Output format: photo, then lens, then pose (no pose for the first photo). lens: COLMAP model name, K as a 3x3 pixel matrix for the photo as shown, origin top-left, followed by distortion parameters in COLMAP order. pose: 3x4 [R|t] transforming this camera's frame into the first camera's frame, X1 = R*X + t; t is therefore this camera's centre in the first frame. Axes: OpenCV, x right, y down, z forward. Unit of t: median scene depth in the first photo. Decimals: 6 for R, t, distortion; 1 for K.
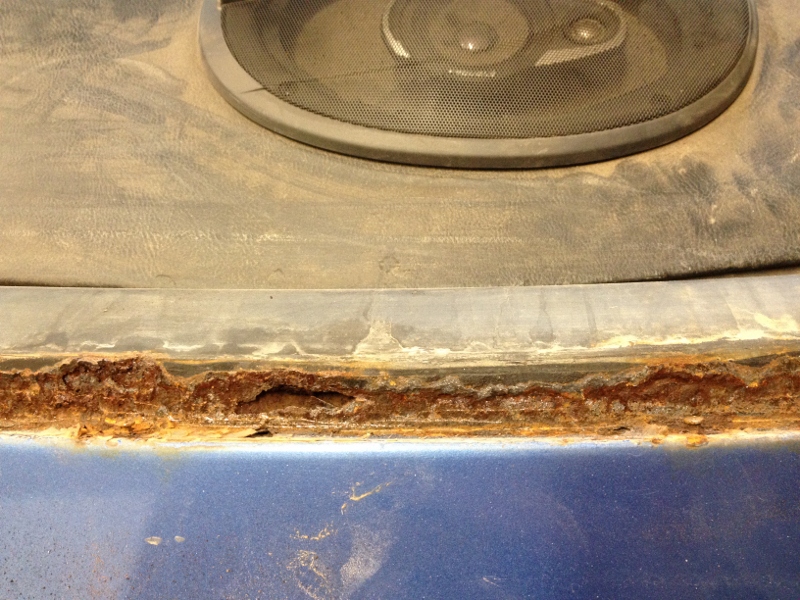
lens RADIAL K [[742.3, 0, 400.0], [0, 742.3, 300.0], [0, 0, 1]] dist [-0.012771, -0.033347]
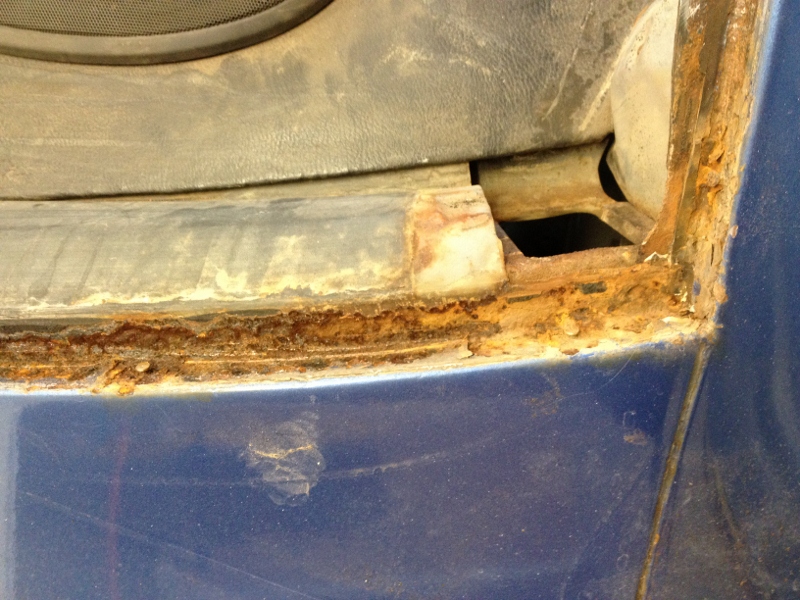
lens RADIAL K [[742.3, 0, 400.0], [0, 742.3, 300.0], [0, 0, 1]] dist [-0.012771, -0.033347]
pose [[0.999789, -0.006644, 0.019439, 0.776297], [-0.001498, 0.920161, 0.391537, -0.420102], [-0.020488, -0.391483, 0.919957, -0.123516]]
